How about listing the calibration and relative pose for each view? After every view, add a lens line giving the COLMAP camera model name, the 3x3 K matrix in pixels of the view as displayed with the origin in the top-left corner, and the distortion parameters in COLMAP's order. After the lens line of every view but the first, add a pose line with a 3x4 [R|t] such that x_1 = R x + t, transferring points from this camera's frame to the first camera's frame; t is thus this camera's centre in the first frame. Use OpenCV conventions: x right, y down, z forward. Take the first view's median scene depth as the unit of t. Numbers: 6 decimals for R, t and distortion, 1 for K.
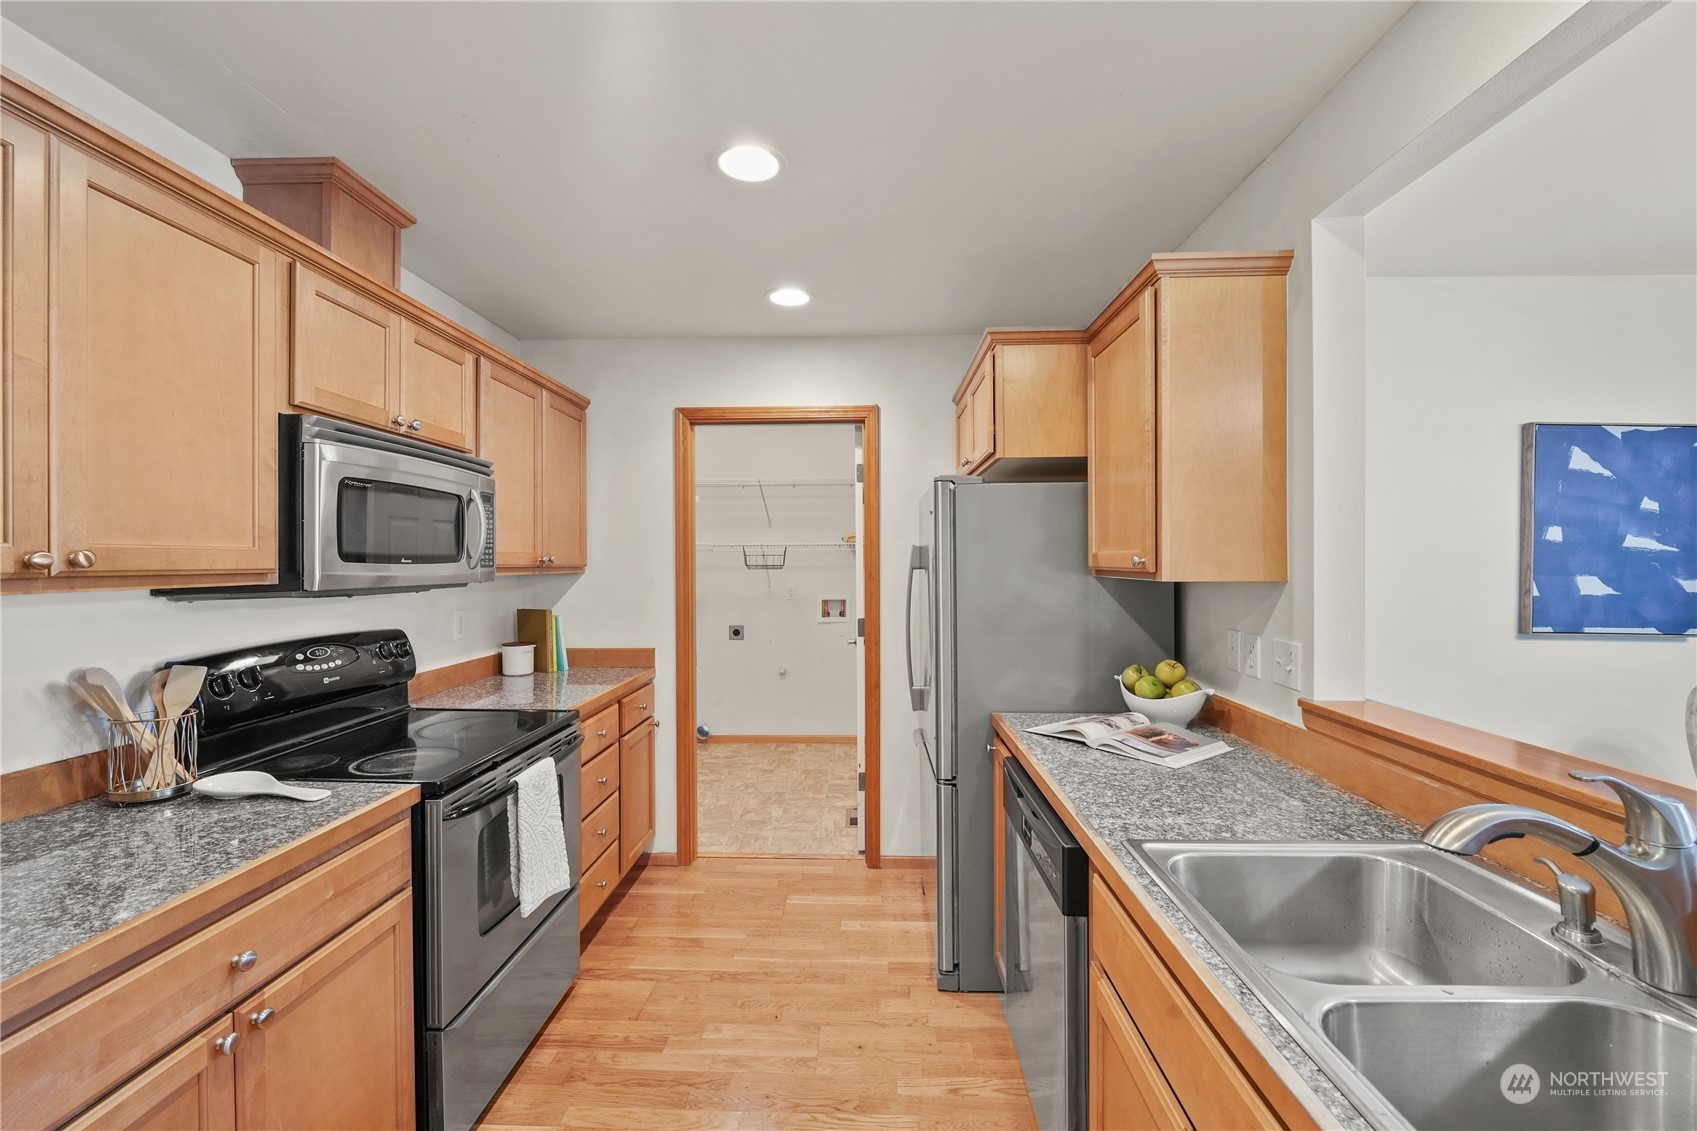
lens RADIAL K [[699.7, 0, 847.4], [0, 699.7, 563.0], [0, 0, 1]] dist [-0.011098, 0.000029]
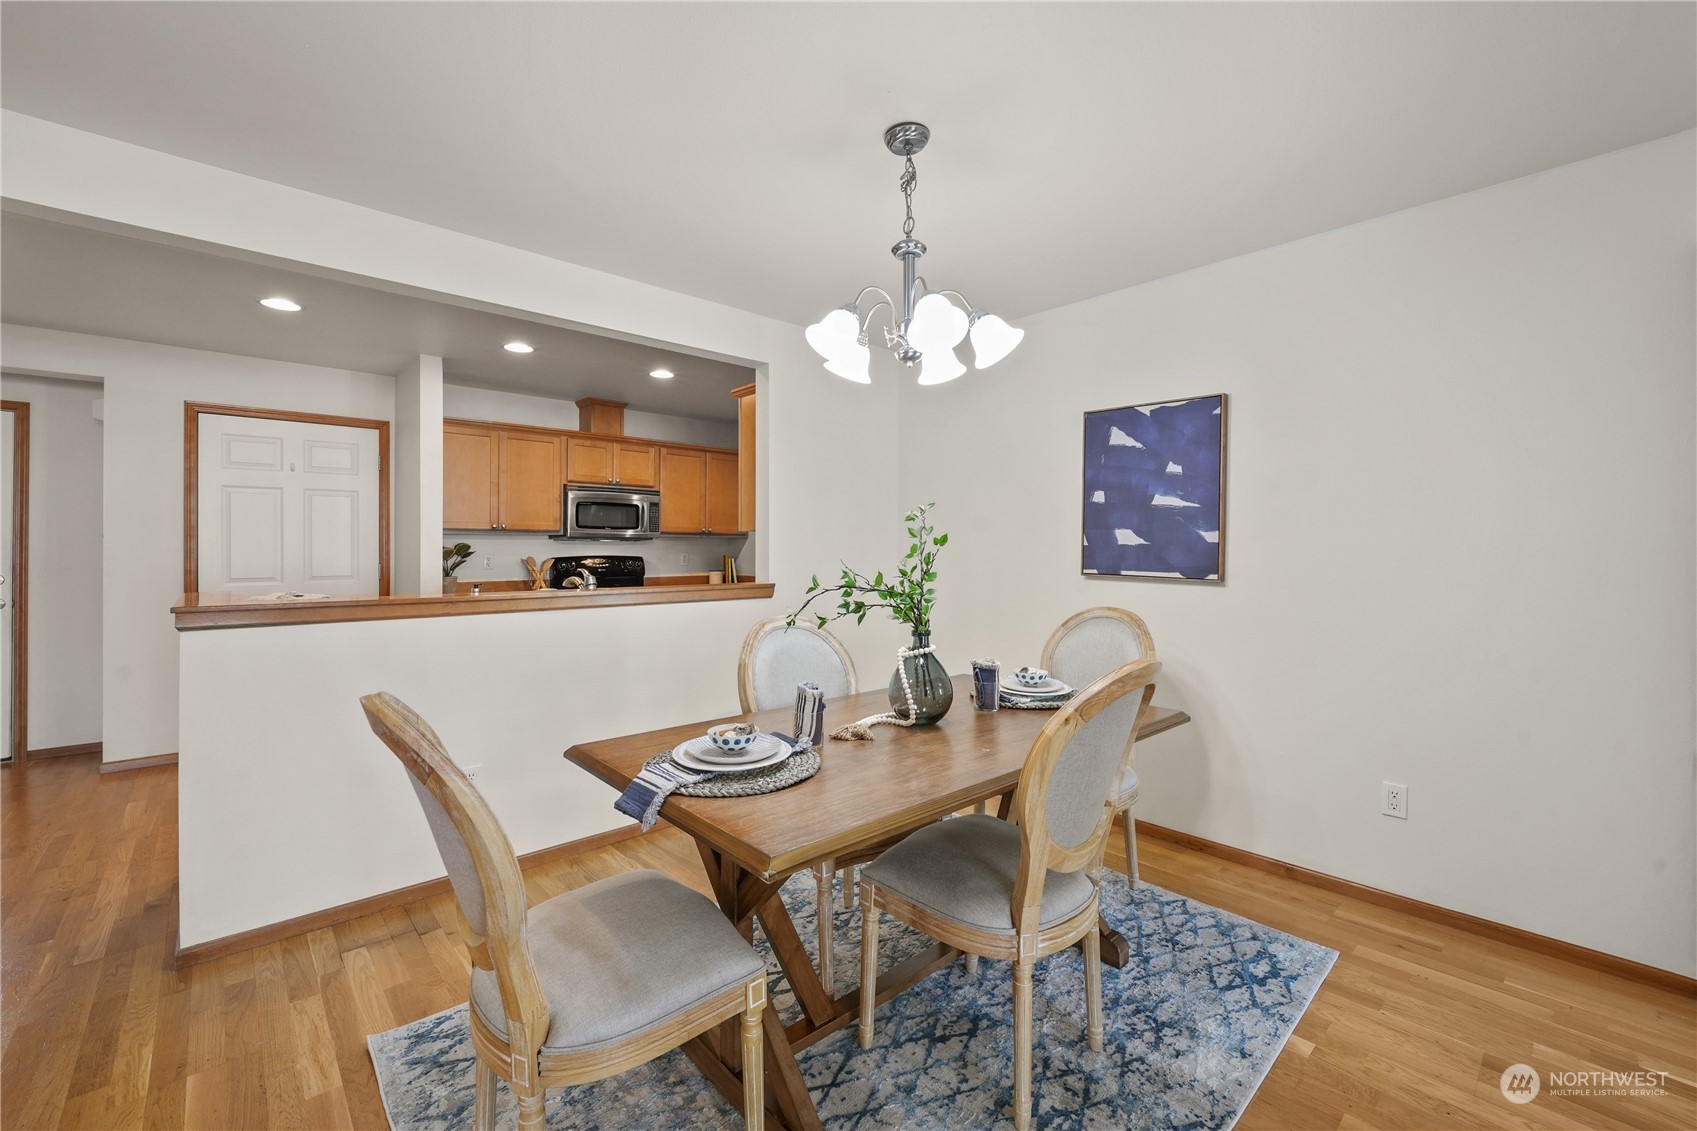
lens RADIAL K [[699.1, 0, 851.2], [0, 699.1, 546.4], [0, 0, 1]] dist [-0.010548, 0.000444]
pose [[0.698567, 0.002161, -0.715542, 1.825068], [-0.004634, 0.999988, -0.001504, 0.059870], [0.715530, 0.004367, 0.698568, -0.257918]]
